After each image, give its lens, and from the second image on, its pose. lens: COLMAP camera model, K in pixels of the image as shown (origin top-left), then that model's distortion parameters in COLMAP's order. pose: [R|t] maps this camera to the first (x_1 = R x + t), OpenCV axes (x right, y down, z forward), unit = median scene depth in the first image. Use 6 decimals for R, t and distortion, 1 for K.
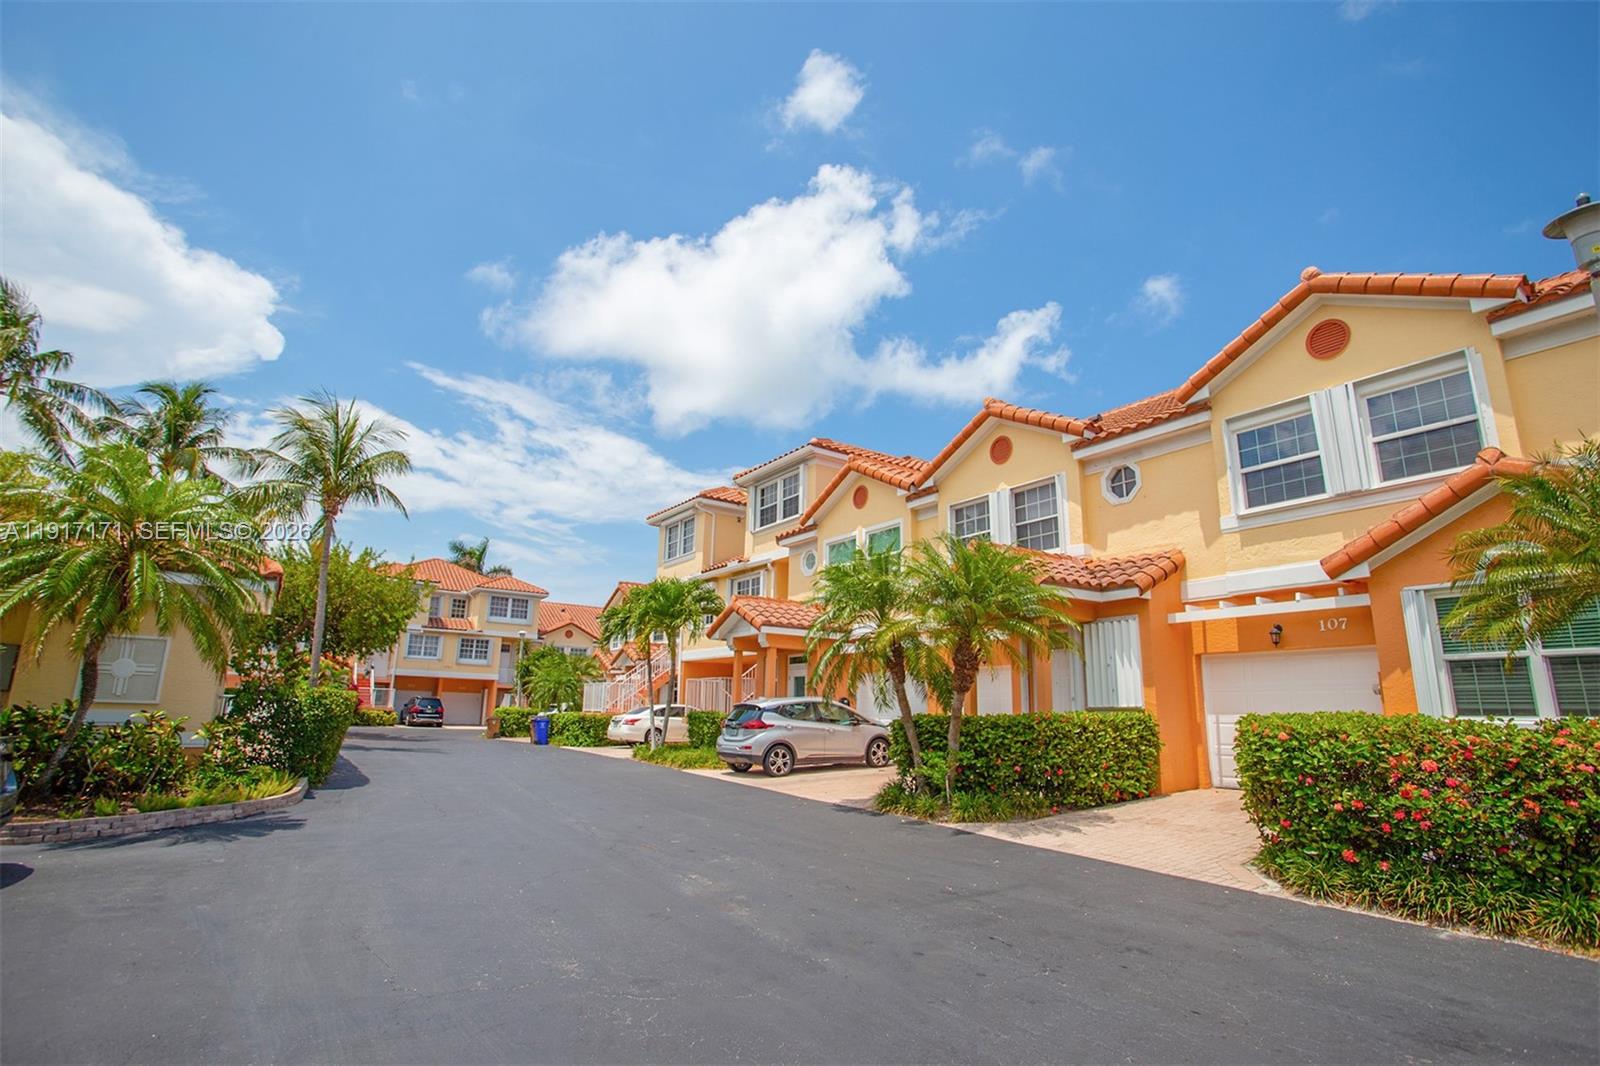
lens RADIAL K [[761.2, 0, 807.0], [0, 761.2, 537.0], [0, 0, 1]] dist [-0.059814, 0.017844]
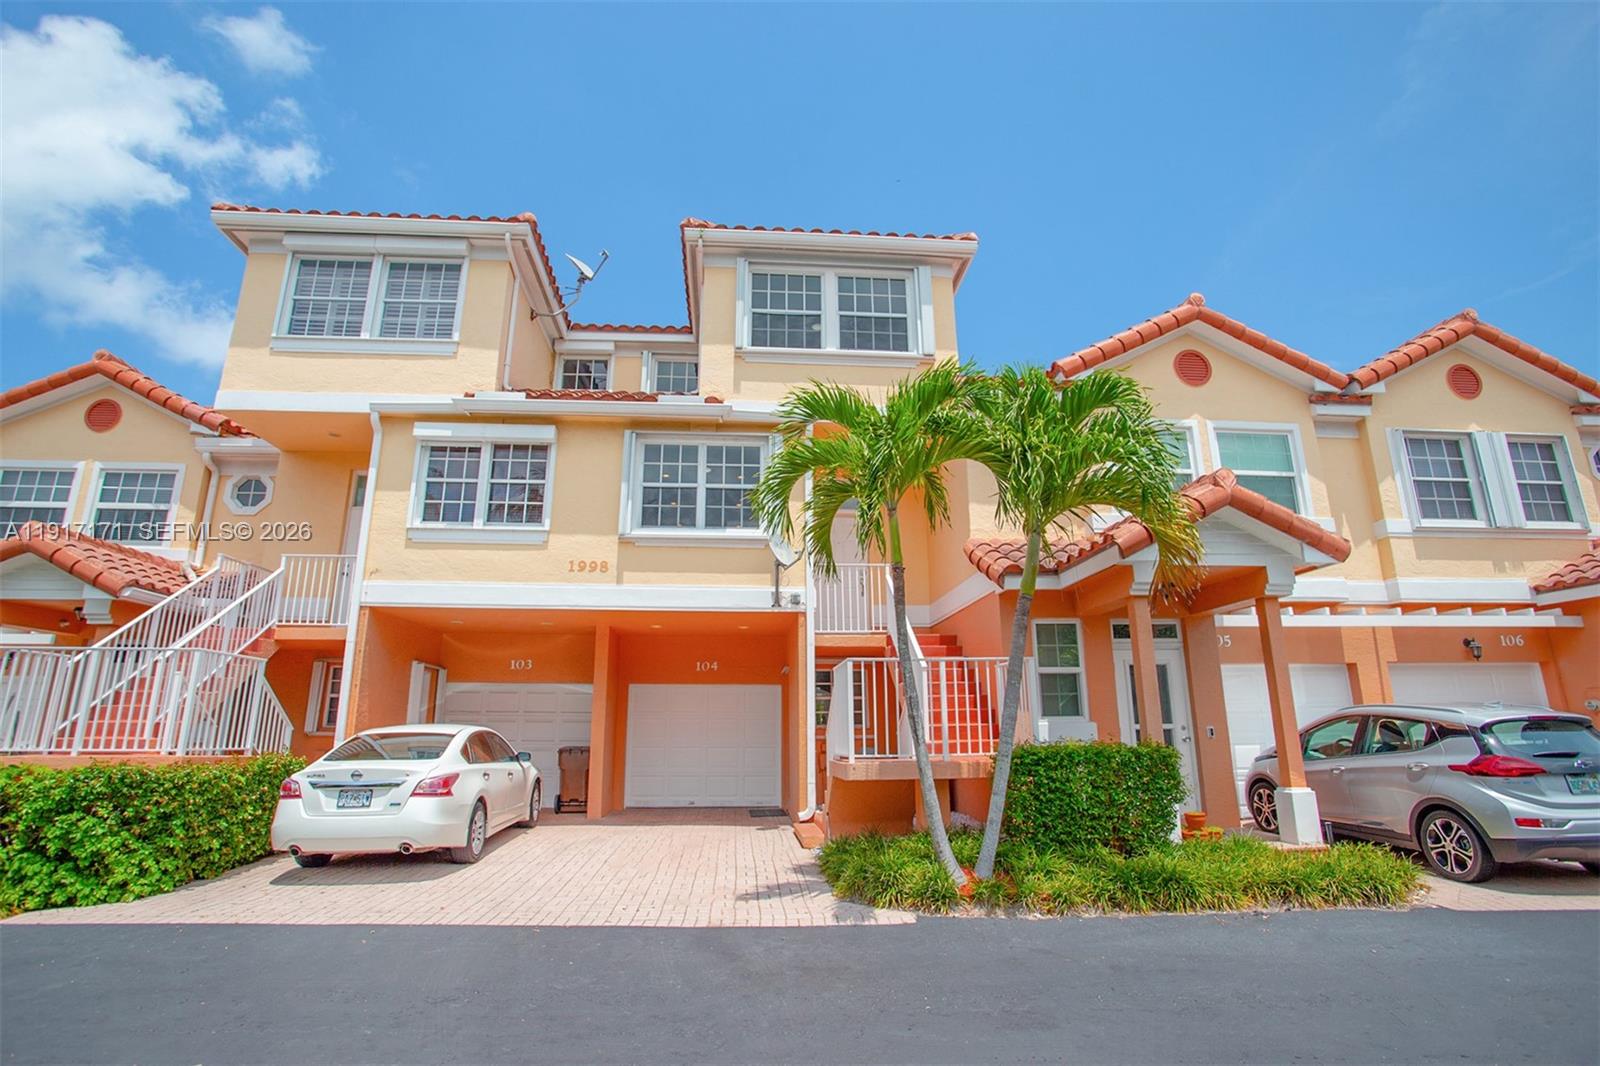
lens RADIAL K [[761.2, 0, 807.0], [0, 761.2, 537.0], [0, 0, 1]] dist [-0.059814, 0.017844]
pose [[0.535677, 0.202969, 0.819667, -0.416883], [-0.169103, 0.976805, -0.131366, 0.162875], [-0.827318, -0.068238, 0.557574, 0.725568]]
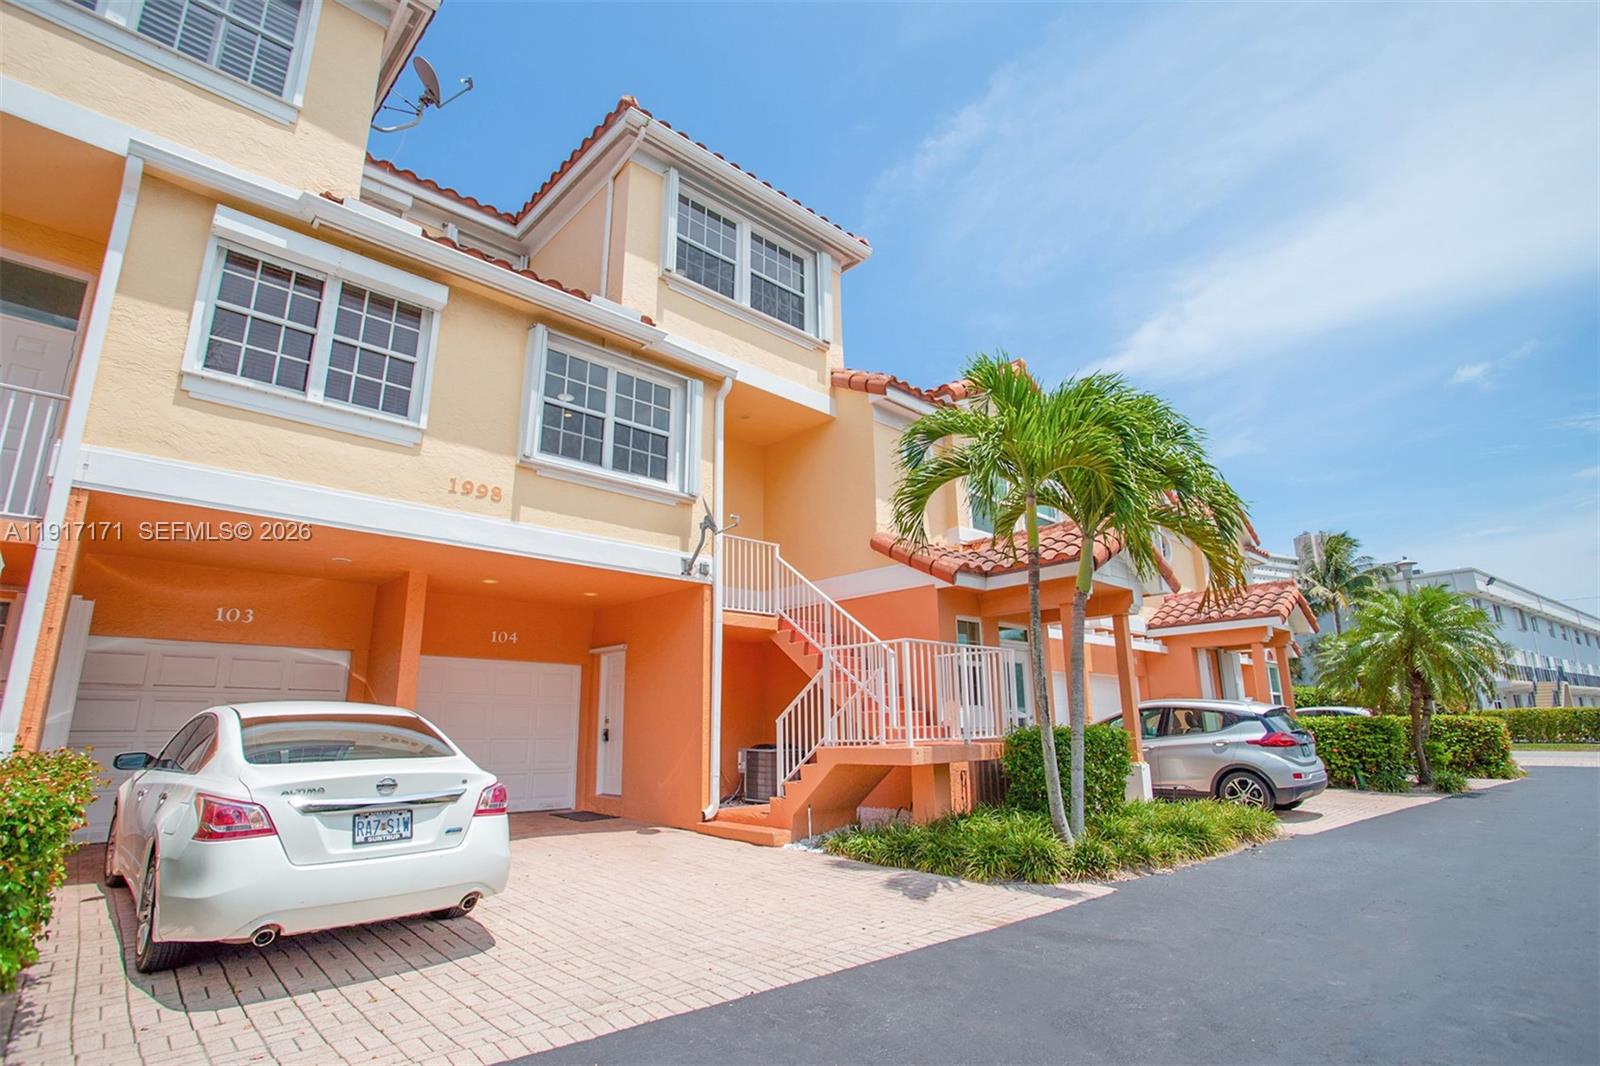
lens RADIAL K [[761.2, 0, 807.0], [0, 761.2, 537.0], [0, 0, 1]] dist [-0.059814, 0.017844]
pose [[-0.099259, 0.235926, 0.966689, -0.438346], [-0.200136, 0.946900, -0.251646, 0.213457], [-0.974727, -0.218448, -0.046771, 0.945502]]
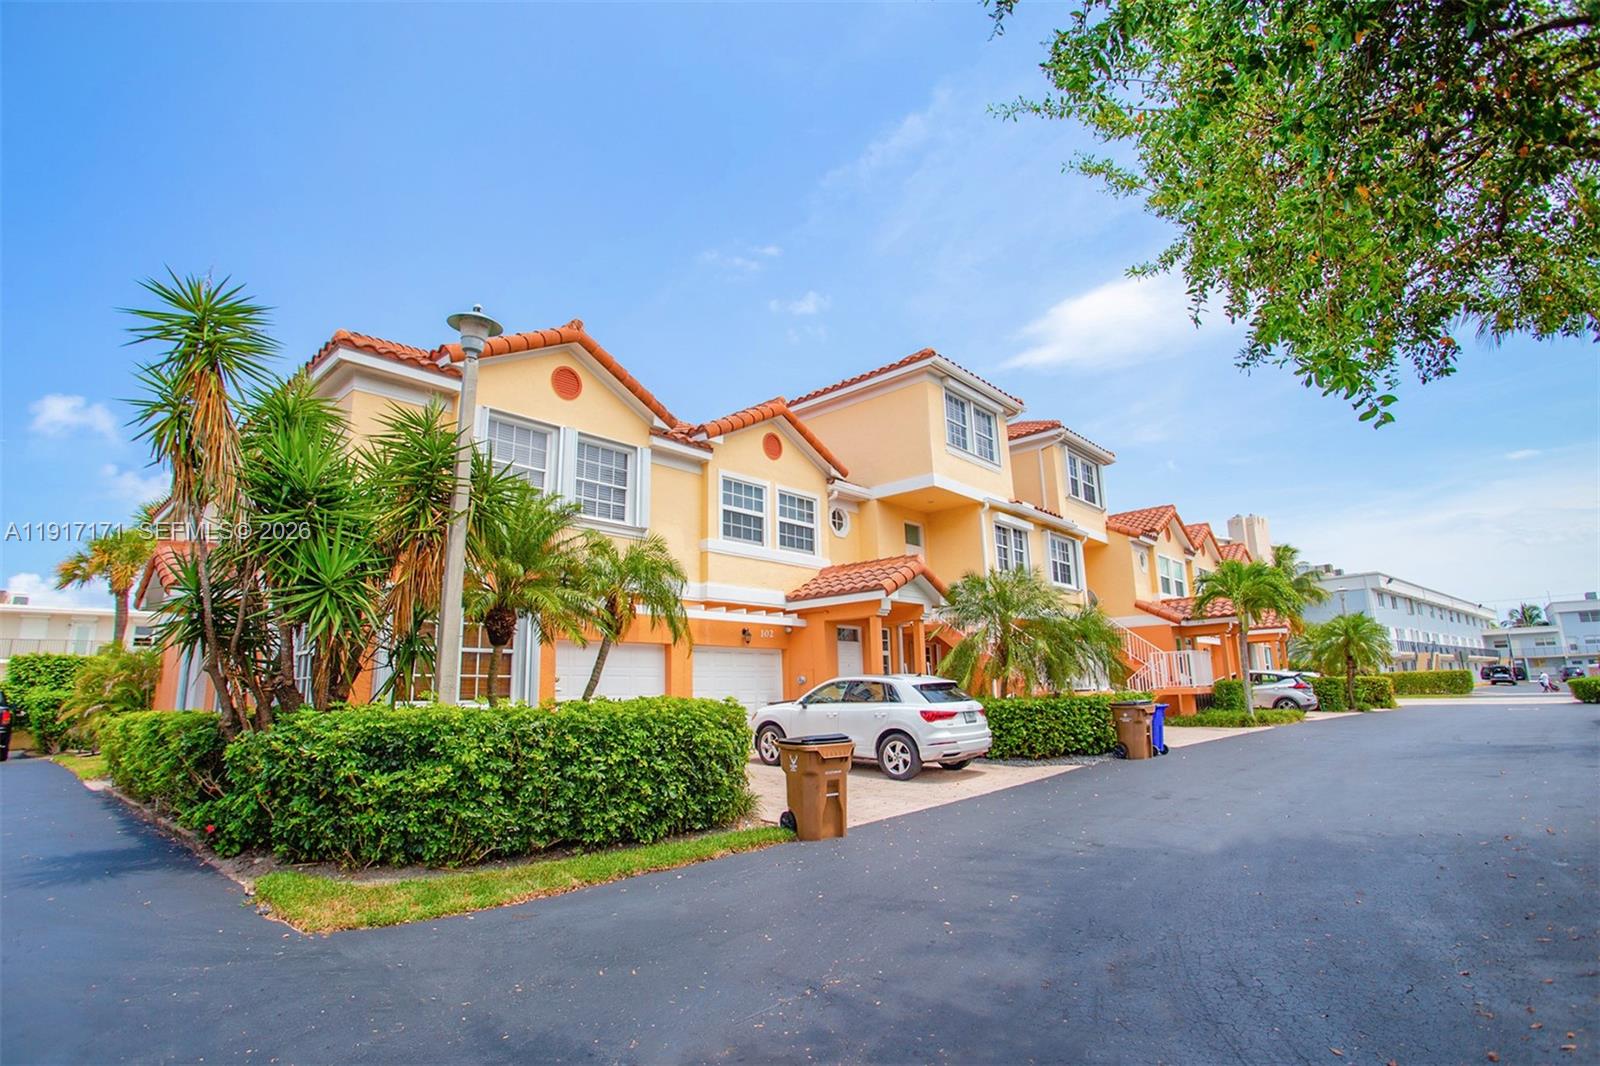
lens RADIAL K [[761.2, 0, 807.0], [0, 761.2, 537.0], [0, 0, 1]] dist [-0.059814, 0.017844]
pose [[-0.176396, 0.195950, 0.964618, -0.917432], [-0.185388, 0.955833, -0.228067, 0.320892], [-0.966704, -0.219058, -0.132278, 1.454136]]
